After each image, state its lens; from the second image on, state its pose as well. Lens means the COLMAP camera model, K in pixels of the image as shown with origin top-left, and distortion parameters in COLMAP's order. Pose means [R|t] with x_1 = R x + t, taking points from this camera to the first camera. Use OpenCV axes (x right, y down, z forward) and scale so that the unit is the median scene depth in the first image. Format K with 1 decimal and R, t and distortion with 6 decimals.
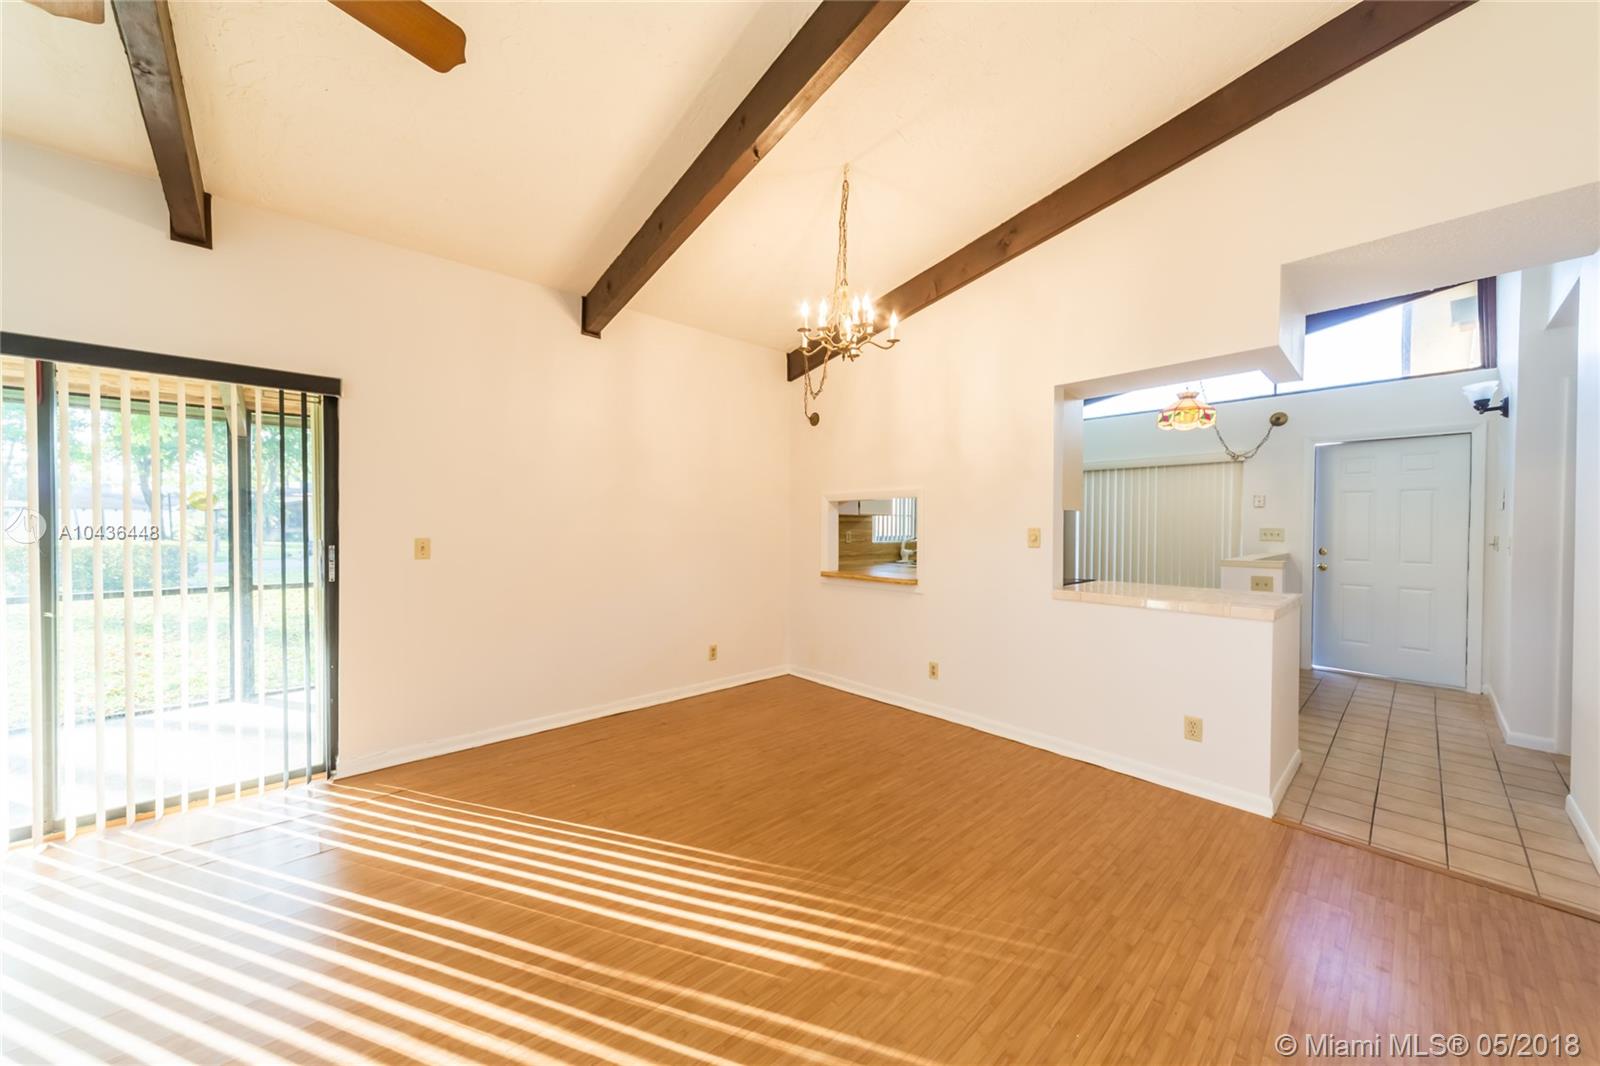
lens RADIAL K [[558.5, 0, 800.2], [0, 558.5, 532.3], [0, 0, 1]] dist [0.006922, -0.000800]
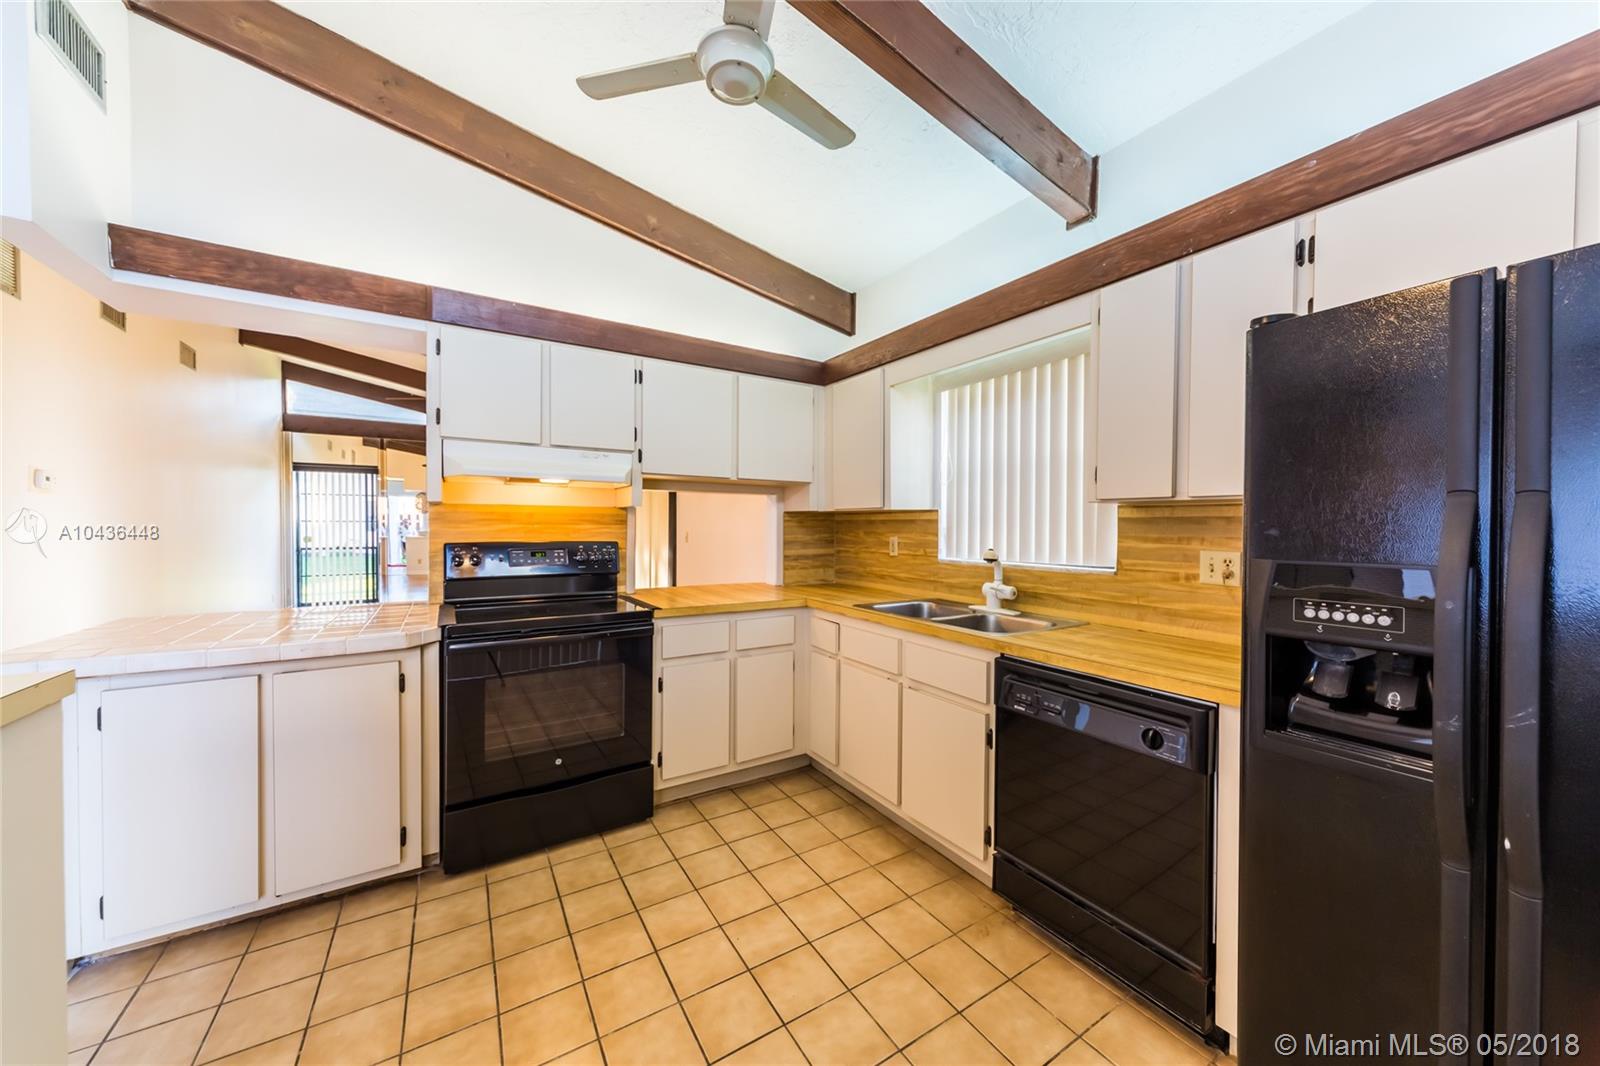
lens RADIAL K [[558.5, 0, 800.9], [0, 558.5, 532.4], [0, 0, 1]] dist [0.006922, -0.000800]
pose [[-0.175644, 0.005640, -0.984438, 1.006424], [-0.021565, 0.999722, 0.009575, -0.014070], [0.984218, 0.022911, -0.175474, 1.445286]]
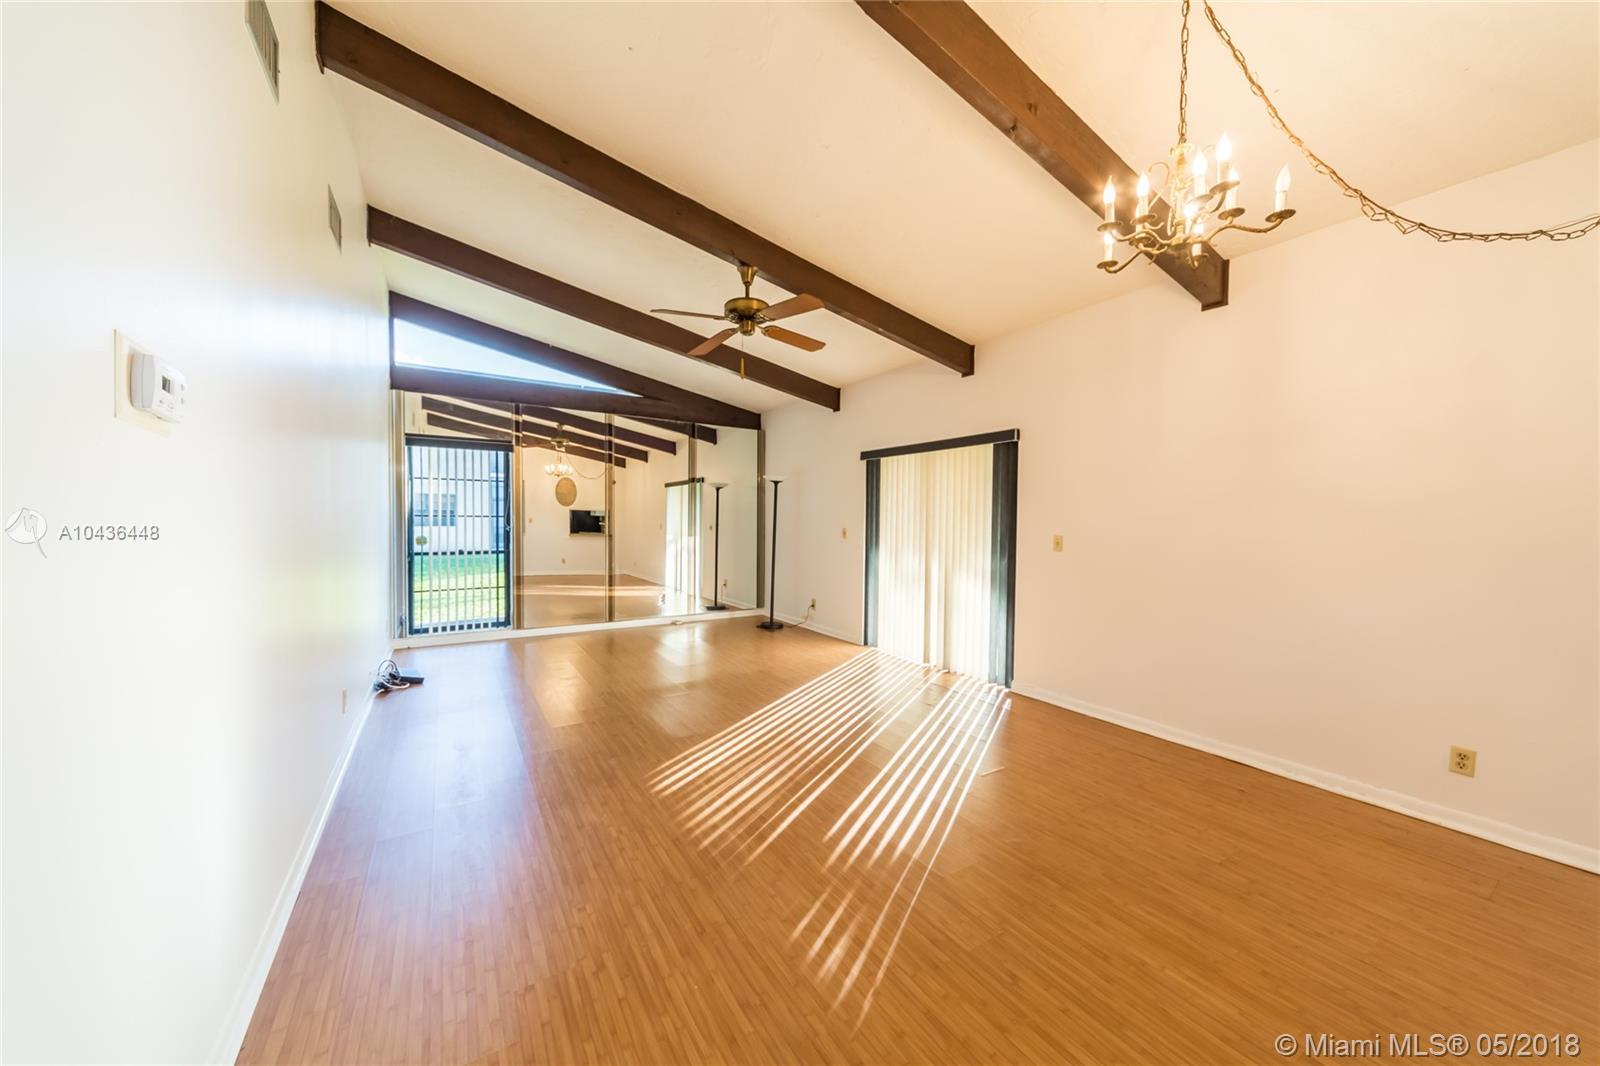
lens RADIAL K [[558.5, 0, 801.1], [0, 558.5, 531.9], [0, 0, 1]] dist [0.006922, -0.000800]
pose [[-0.169738, 0.012446, -0.985411, 0.582554], [-0.025917, 0.999518, 0.017088, -0.004084], [0.985148, 0.028440, -0.169334, 0.520951]]
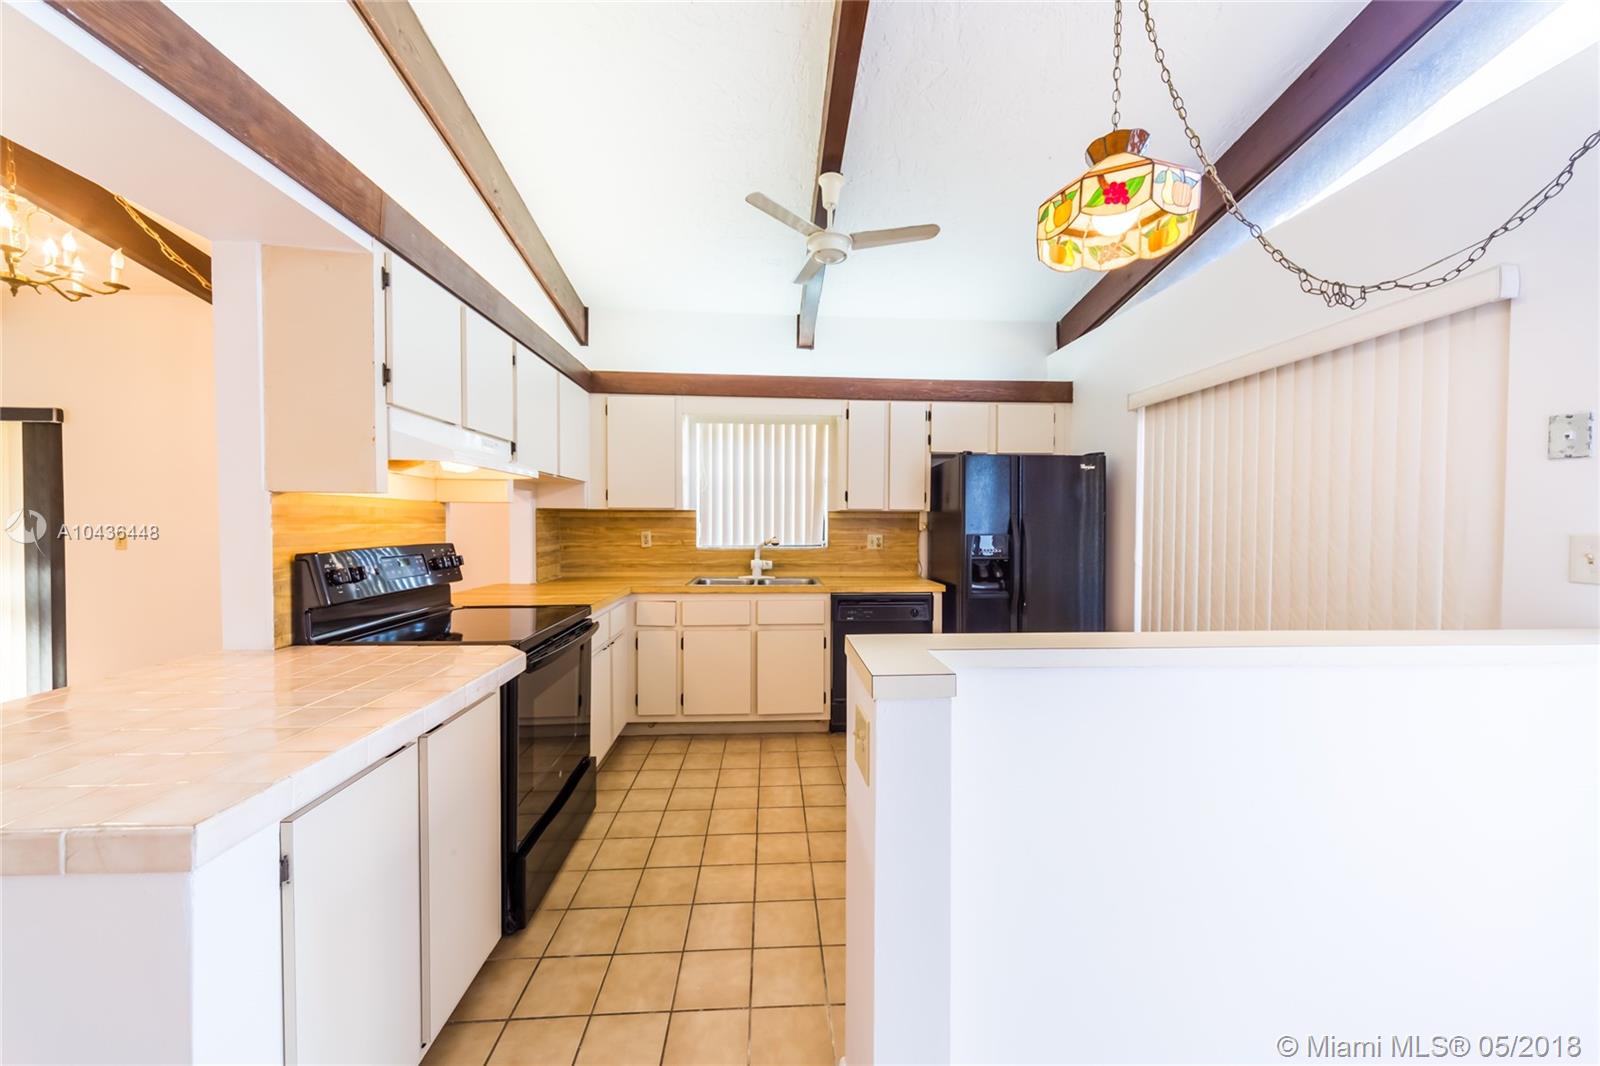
lens RADIAL K [[558.5, 0, 801.4], [0, 558.5, 532.8], [0, 0, 1]] dist [0.006922, -0.000800]
pose [[0.782742, 0.010011, -0.622266, 1.006014], [-0.008900, 0.999948, 0.004892, -0.007048], [0.622283, 0.001709, 0.782790, 0.793419]]
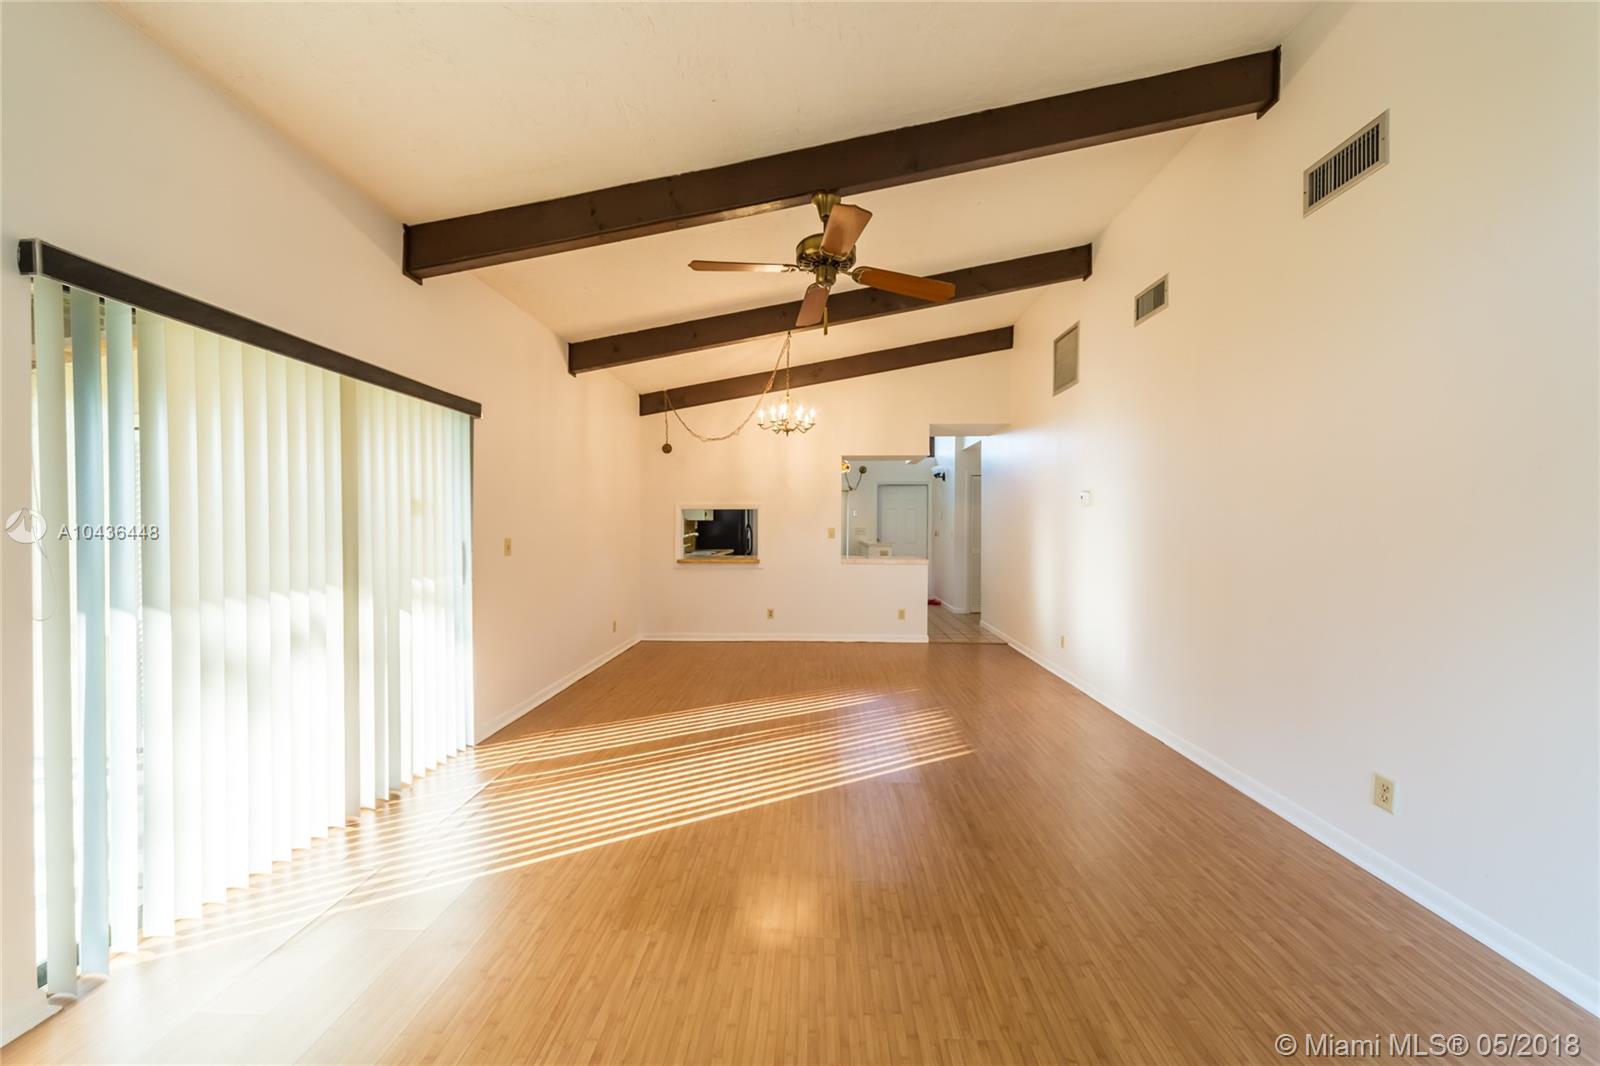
lens RADIAL K [[558.5, 0, 801.6], [0, 558.5, 528.8], [0, 0, 1]] dist [0.006922, -0.000800]
pose [[0.697606, -0.004706, 0.716466, -0.900673], [0.008434, 0.999963, -0.001644, -0.001736], [-0.716432, 0.007190, 0.697620, -0.230151]]
